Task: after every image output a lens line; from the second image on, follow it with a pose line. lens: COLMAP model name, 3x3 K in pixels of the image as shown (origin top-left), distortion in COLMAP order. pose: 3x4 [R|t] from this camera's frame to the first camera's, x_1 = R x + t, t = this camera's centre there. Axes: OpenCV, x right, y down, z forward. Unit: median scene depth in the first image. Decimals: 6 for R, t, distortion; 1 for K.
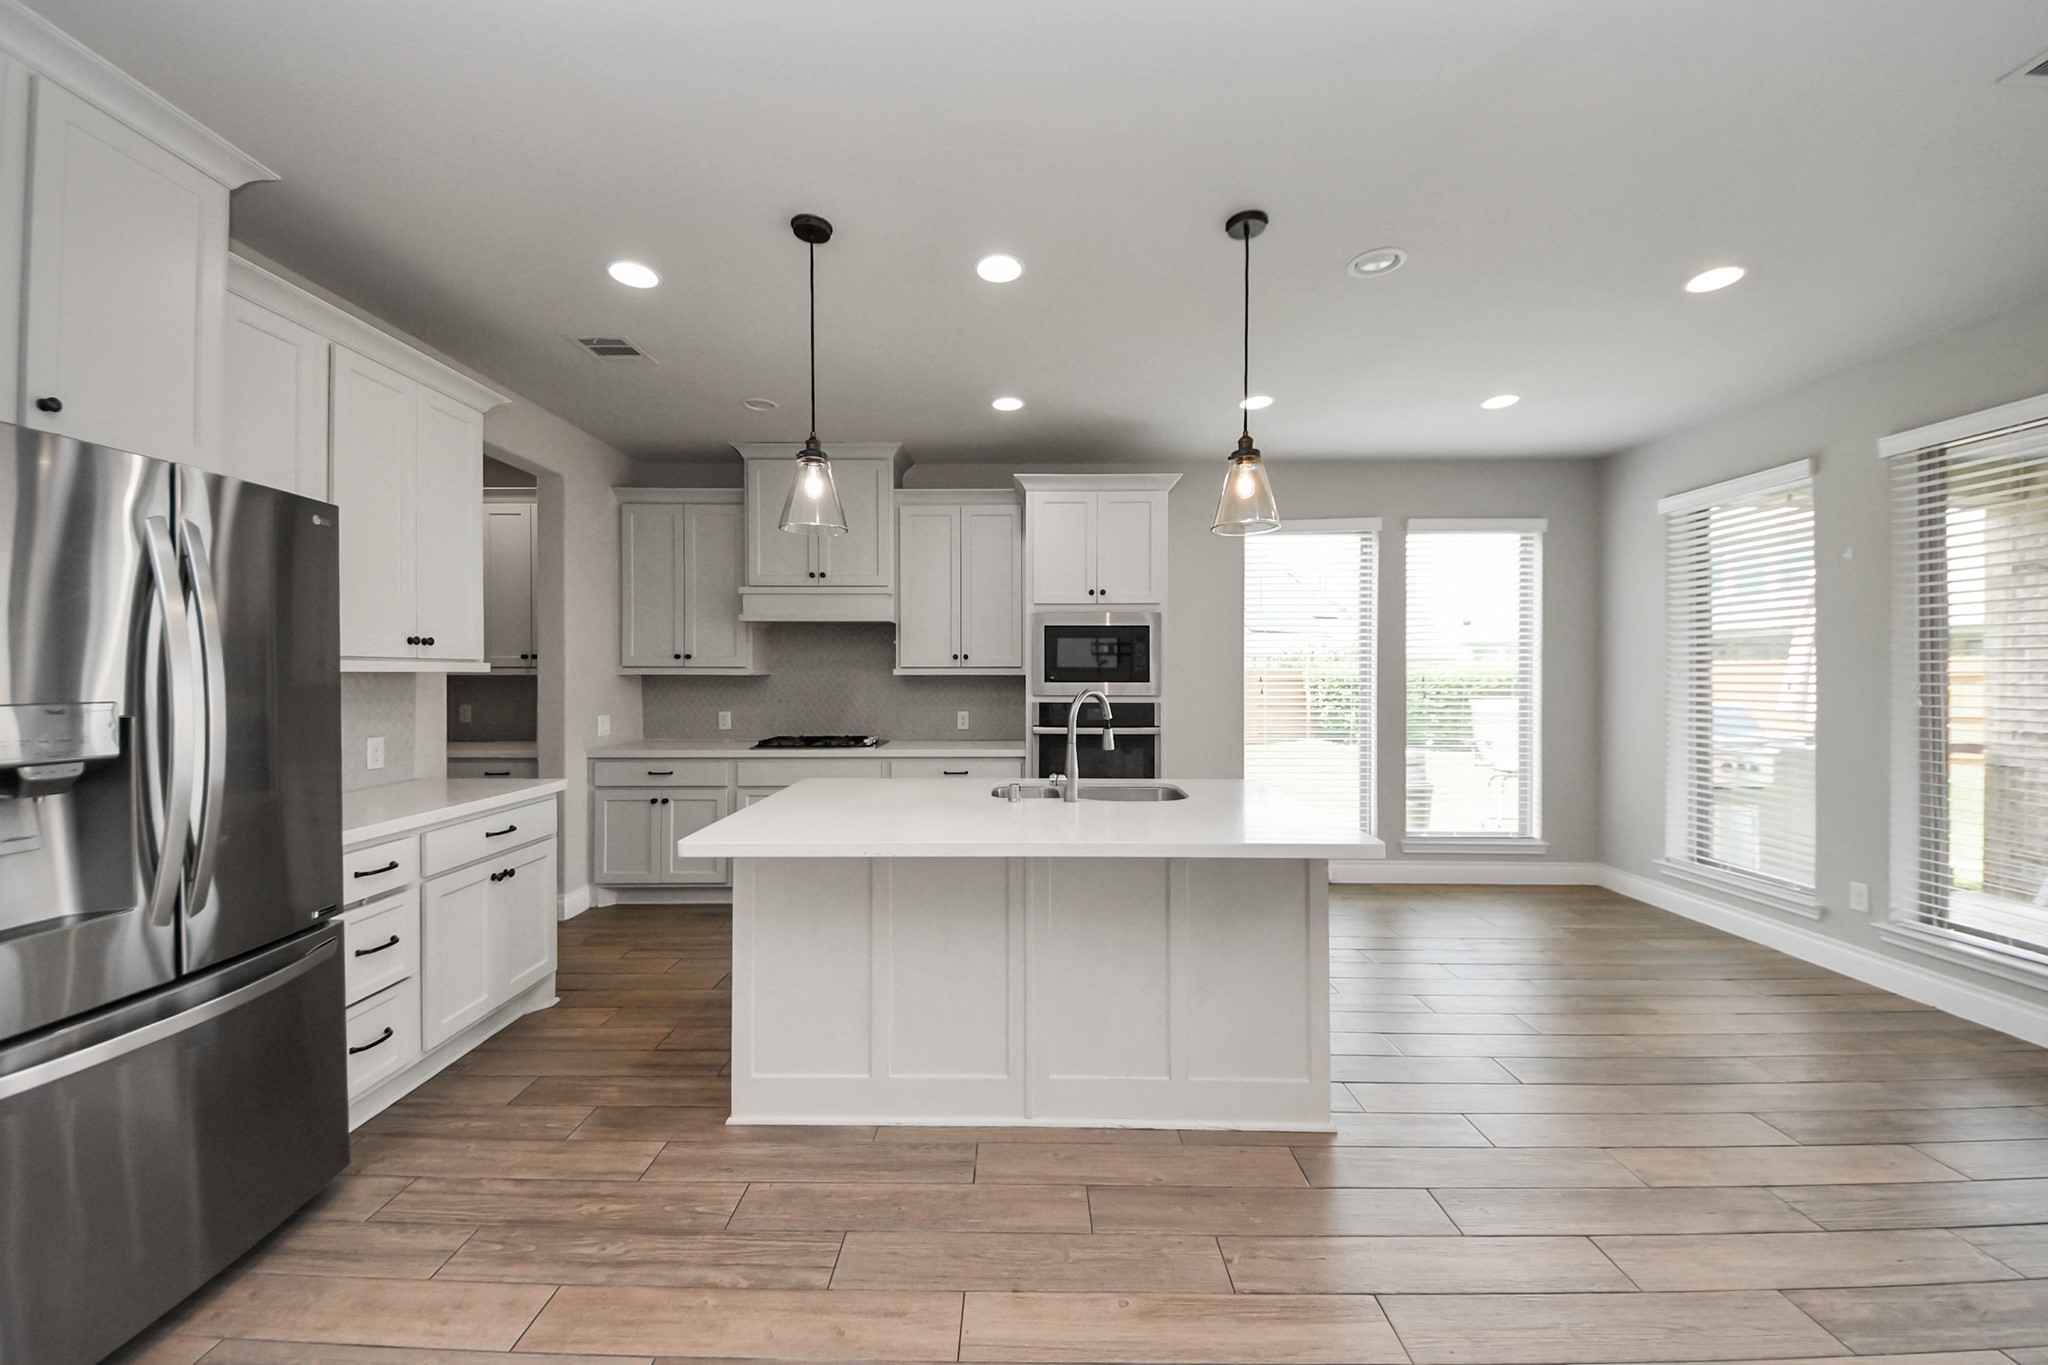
lens RADIAL K [[653.1, 0, 1063.2], [0, 653.1, 670.7], [0, 0, 1]] dist [0.032061, -0.012686]
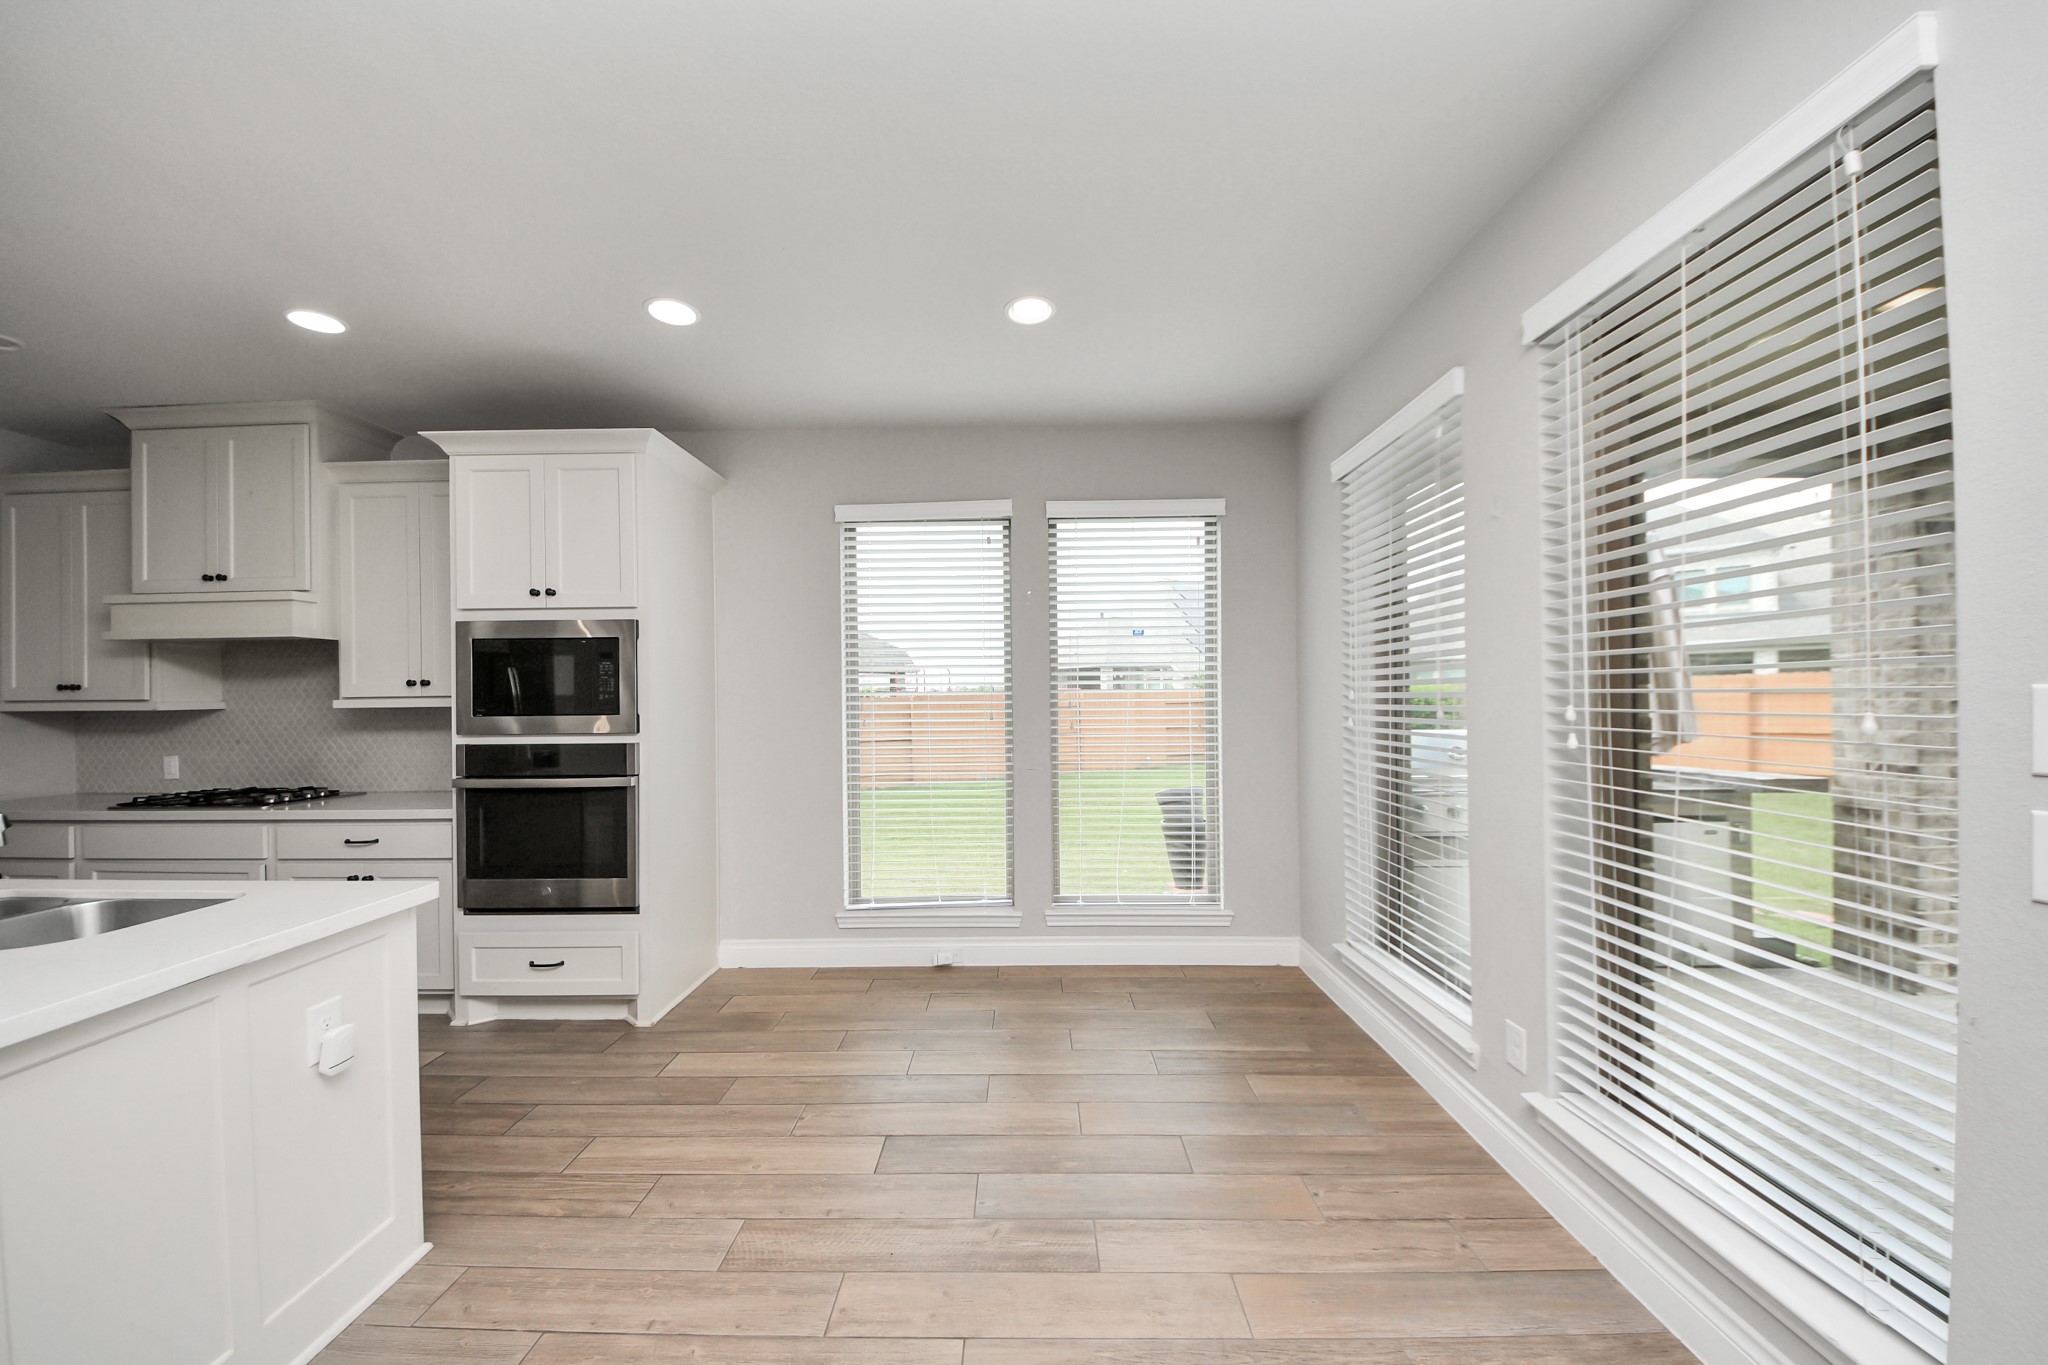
lens RADIAL K [[653.1, 0, 1063.2], [0, 653.1, 670.7], [0, 0, 1]] dist [0.032061, -0.012686]
pose [[0.999020, -0.013845, -0.042033, 0.650226], [0.012759, 0.999580, -0.026009, -0.006252], [0.042375, 0.025447, 0.998778, 0.280893]]
